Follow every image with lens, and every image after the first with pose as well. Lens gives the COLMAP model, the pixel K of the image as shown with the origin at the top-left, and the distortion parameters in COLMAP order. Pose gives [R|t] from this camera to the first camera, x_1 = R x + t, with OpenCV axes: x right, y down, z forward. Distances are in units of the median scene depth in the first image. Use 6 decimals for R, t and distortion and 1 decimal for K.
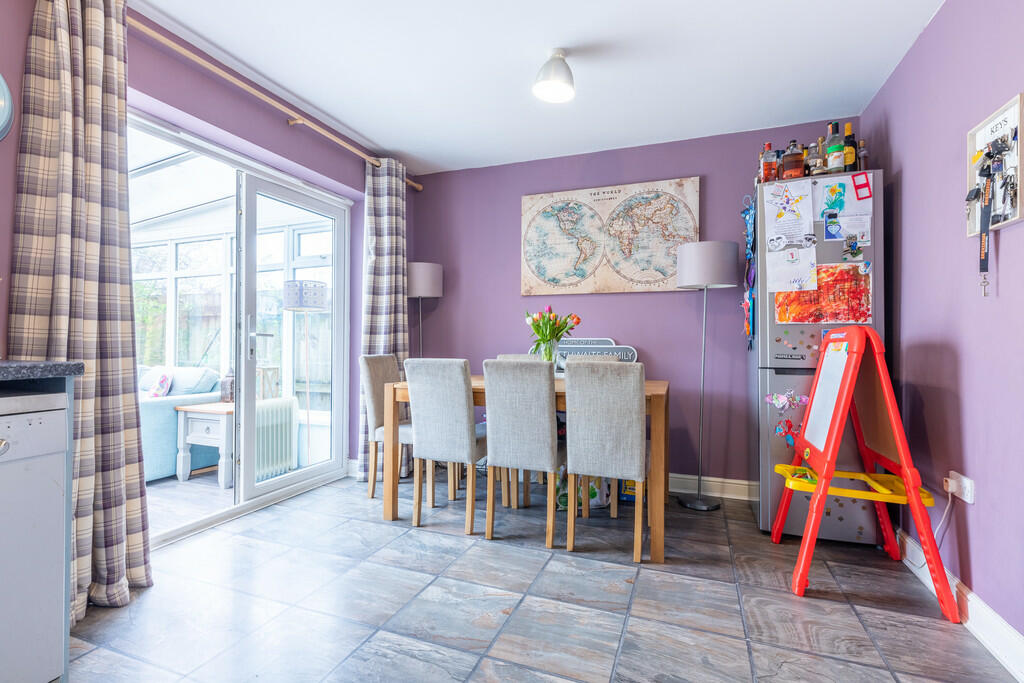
lens RADIAL K [[466.1, 0, 512.3], [0, 466.1, 340.5], [0, 0, 1]] dist [0.008097, 0.000237]
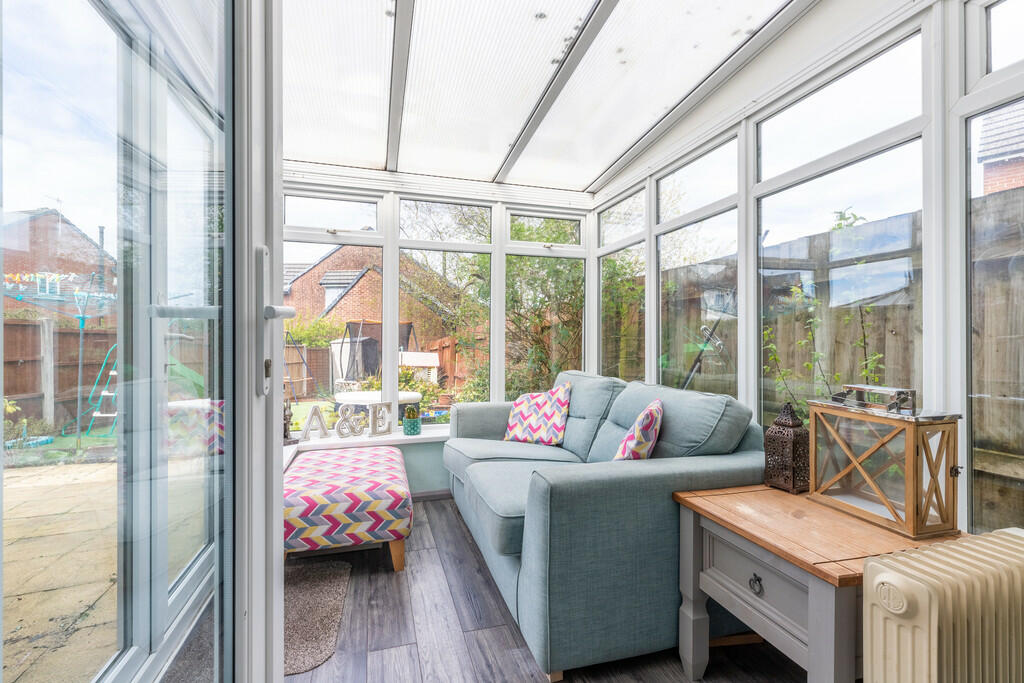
lens RADIAL K [[466.1, 0, 511.6], [0, 466.1, 341.3], [0, 0, 1]] dist [0.008097, 0.000237]
pose [[0.620392, -0.009648, -0.784233, -0.473312], [0.013802, 0.999904, -0.001382, 0.003855], [0.784170, -0.009967, 0.620465, 0.618069]]
